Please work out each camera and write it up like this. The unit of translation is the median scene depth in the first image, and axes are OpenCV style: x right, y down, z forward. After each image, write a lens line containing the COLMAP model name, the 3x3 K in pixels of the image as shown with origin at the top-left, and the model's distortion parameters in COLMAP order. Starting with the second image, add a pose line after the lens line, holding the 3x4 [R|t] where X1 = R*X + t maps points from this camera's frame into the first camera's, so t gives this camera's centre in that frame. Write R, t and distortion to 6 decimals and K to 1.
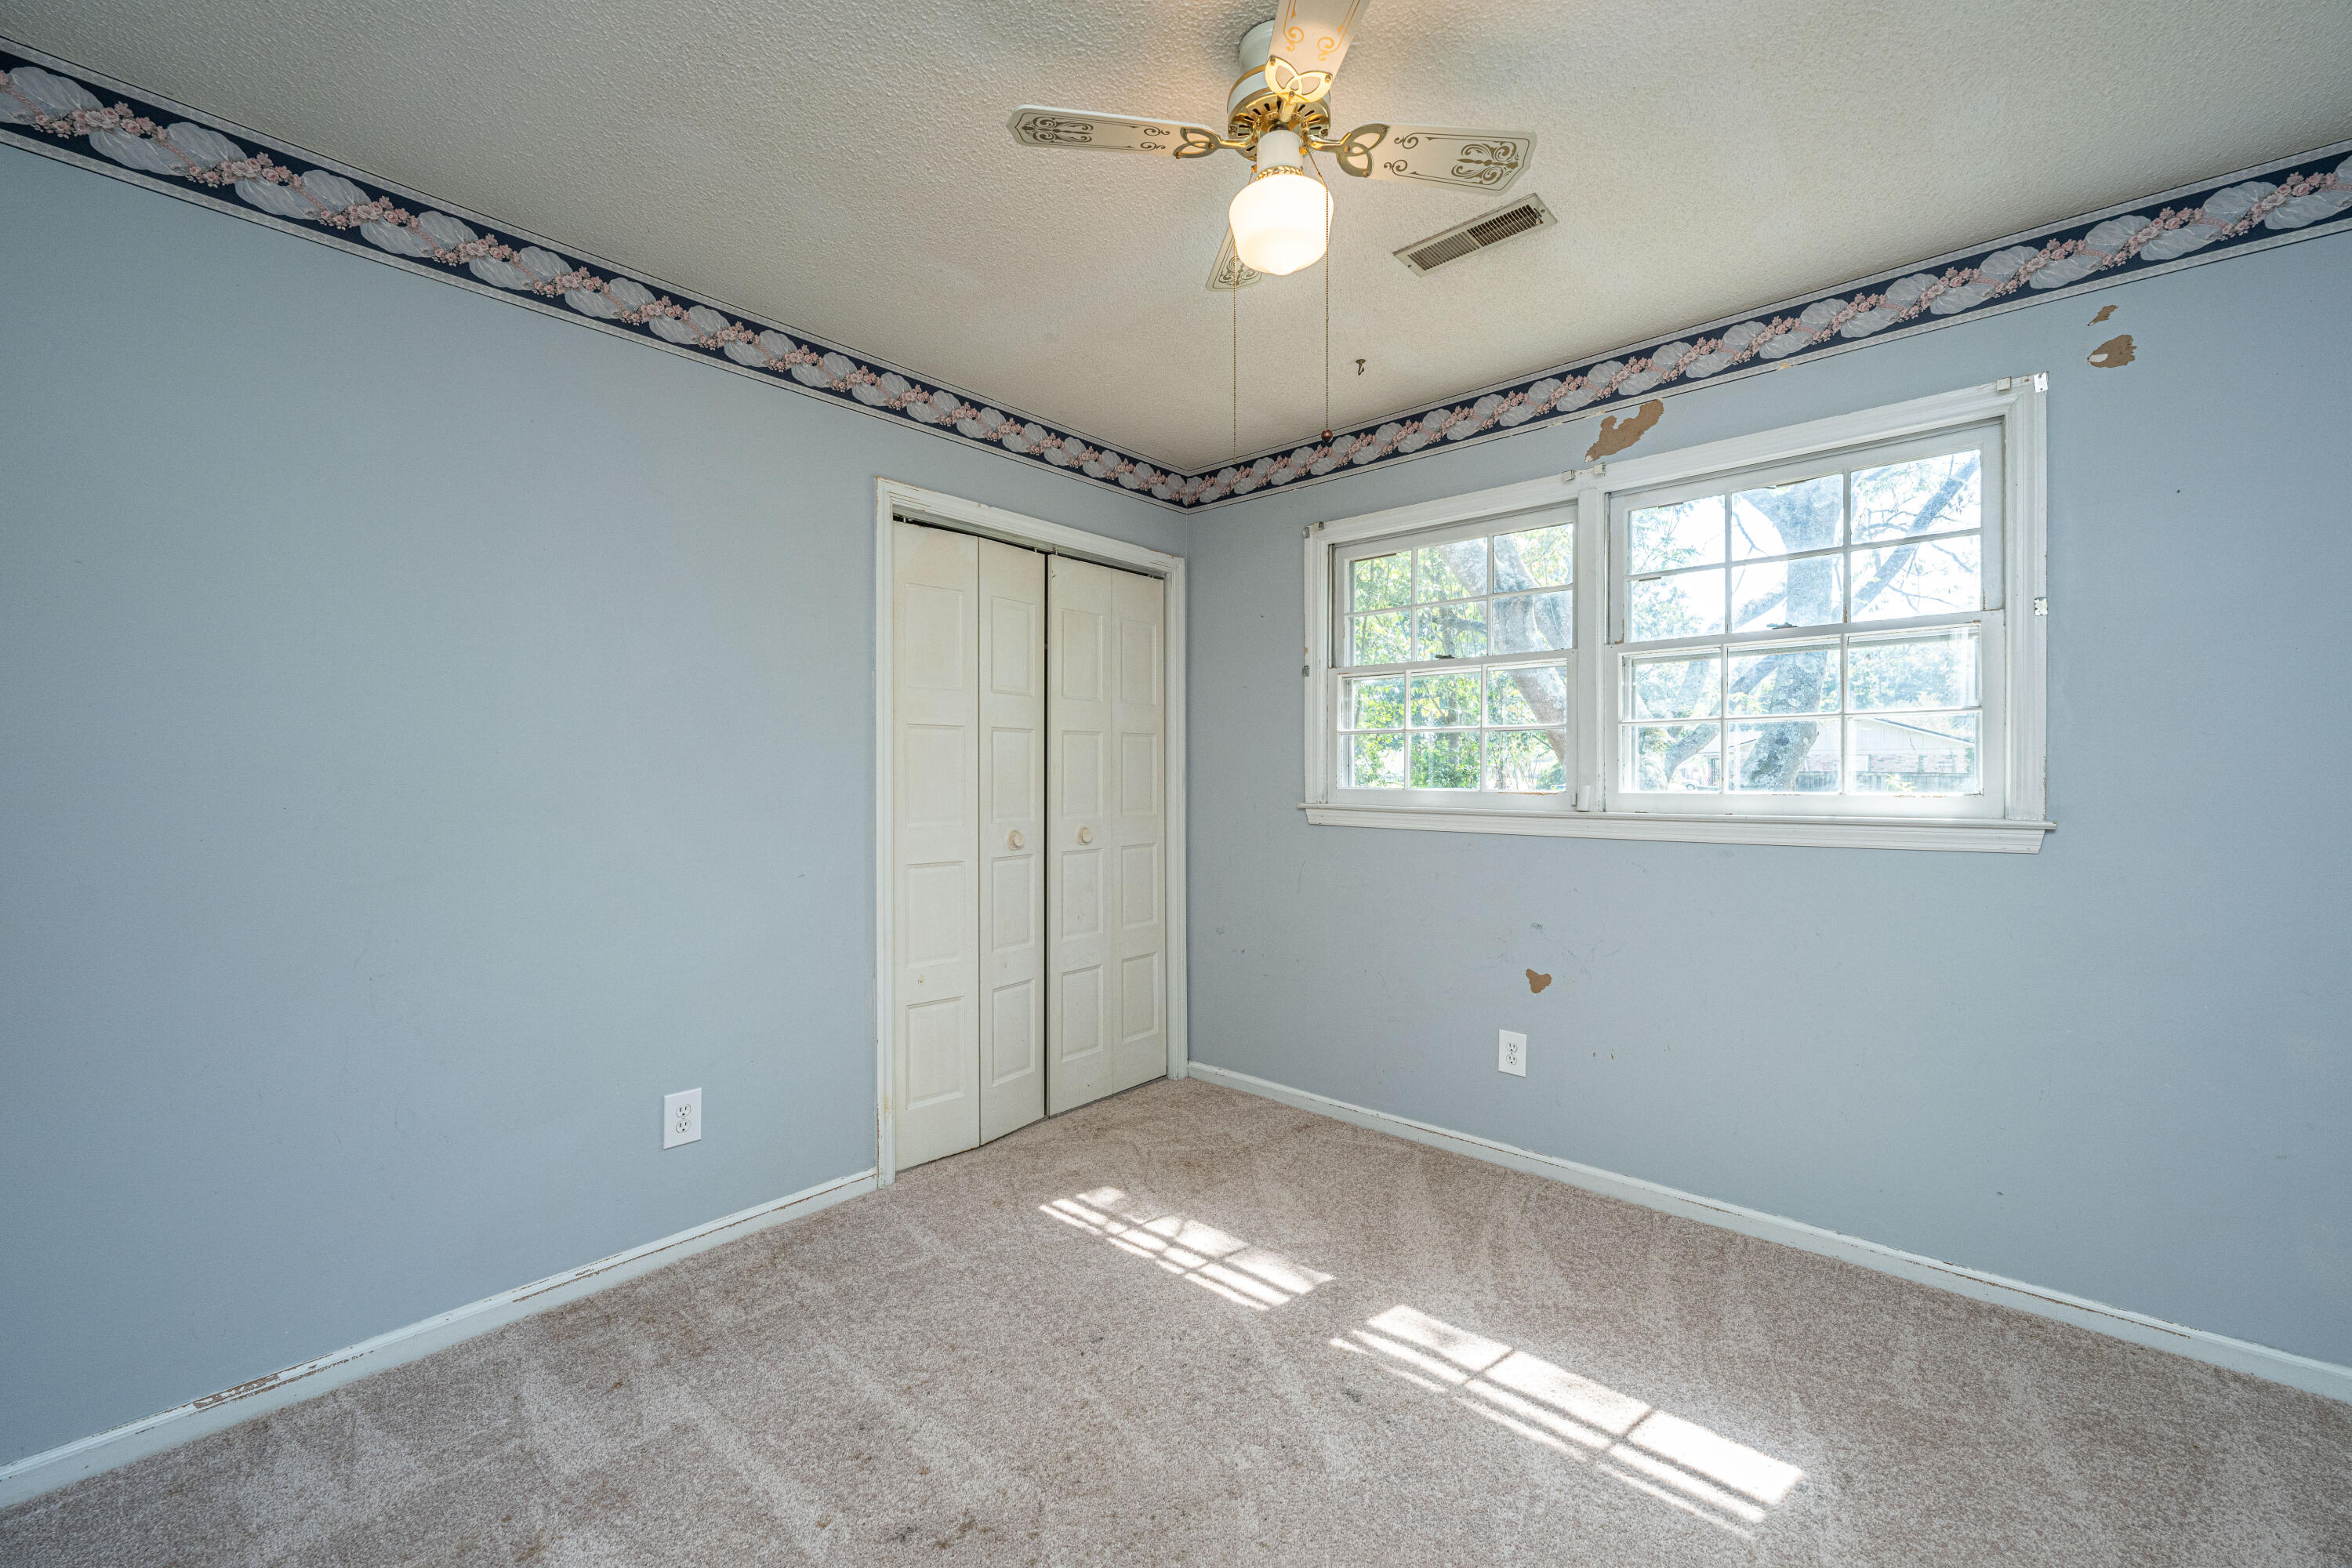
lens RADIAL K [[941.7, 0, 1177.6], [0, 941.7, 792.5], [0, 0, 1]] dist [-0.000091, 0.000126]
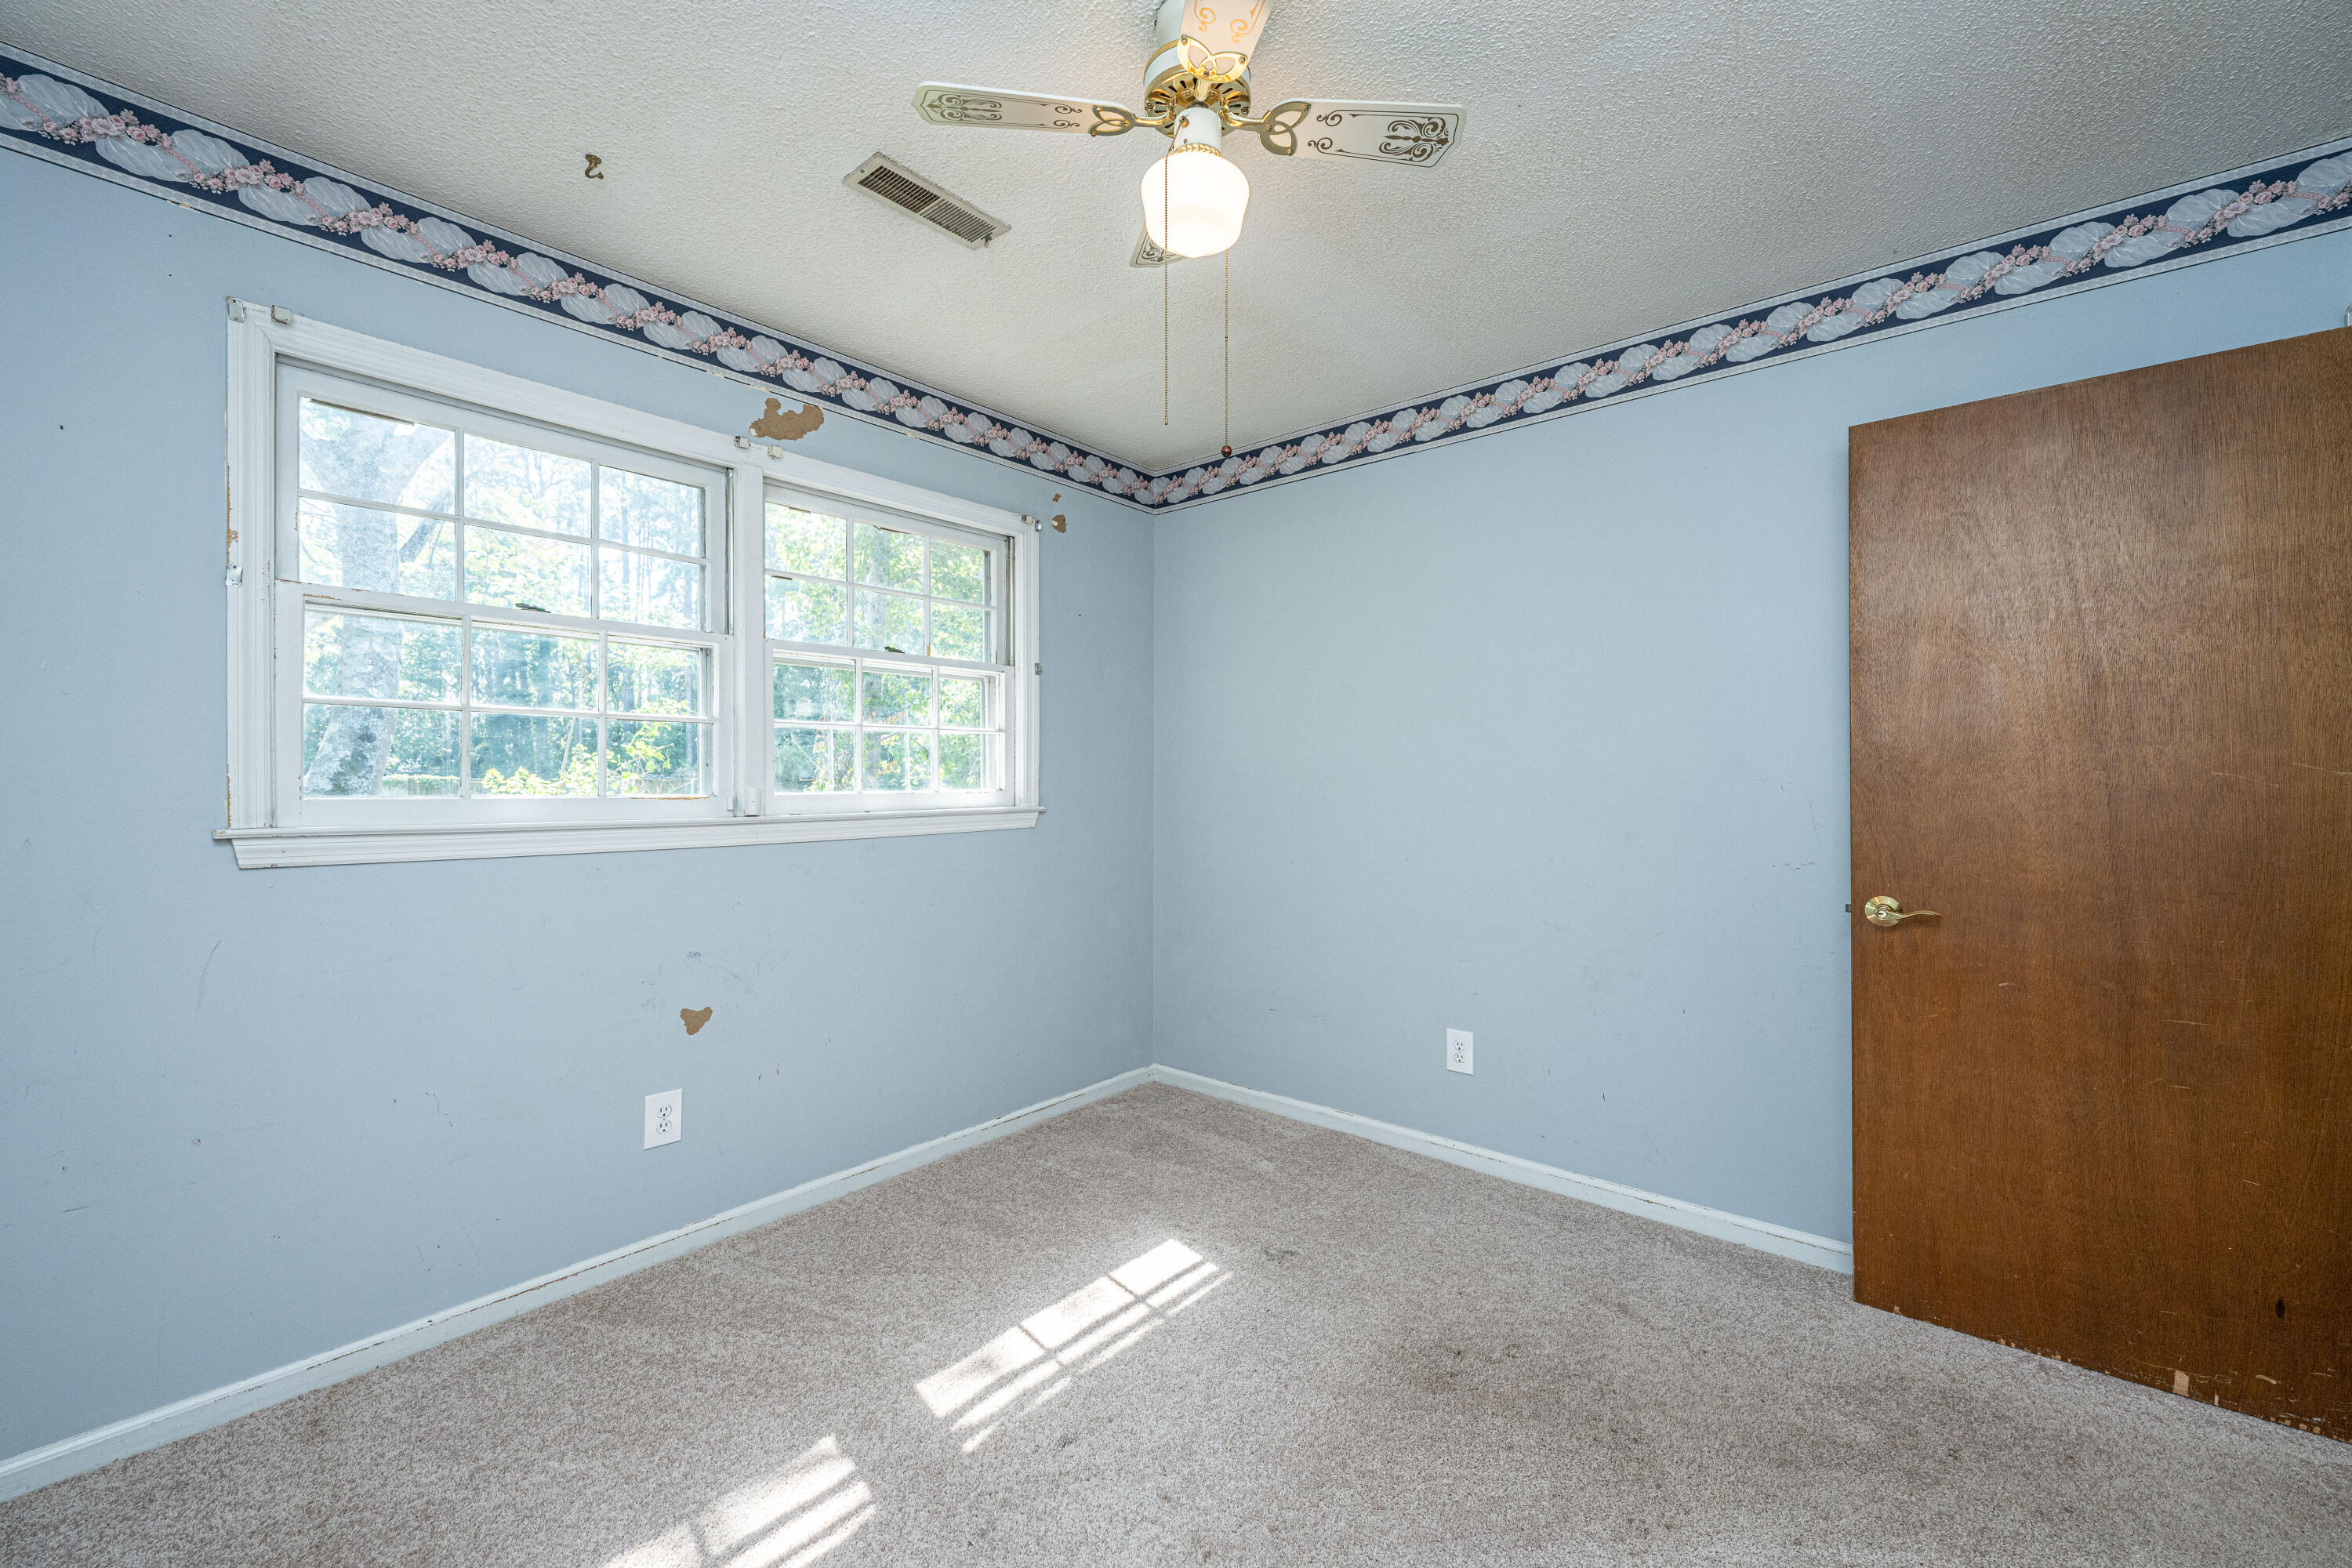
lens RADIAL K [[932.2, 0, 1202.3], [0, 932.2, 793.4], [0, 0, 1]] dist [-0.000253, 0.000033]
pose [[-0.034757, -0.015930, 0.999269, -0.614554], [0.018181, 0.999697, 0.016569, -0.011245], [-0.999230, 0.018743, -0.034457, 0.747025]]
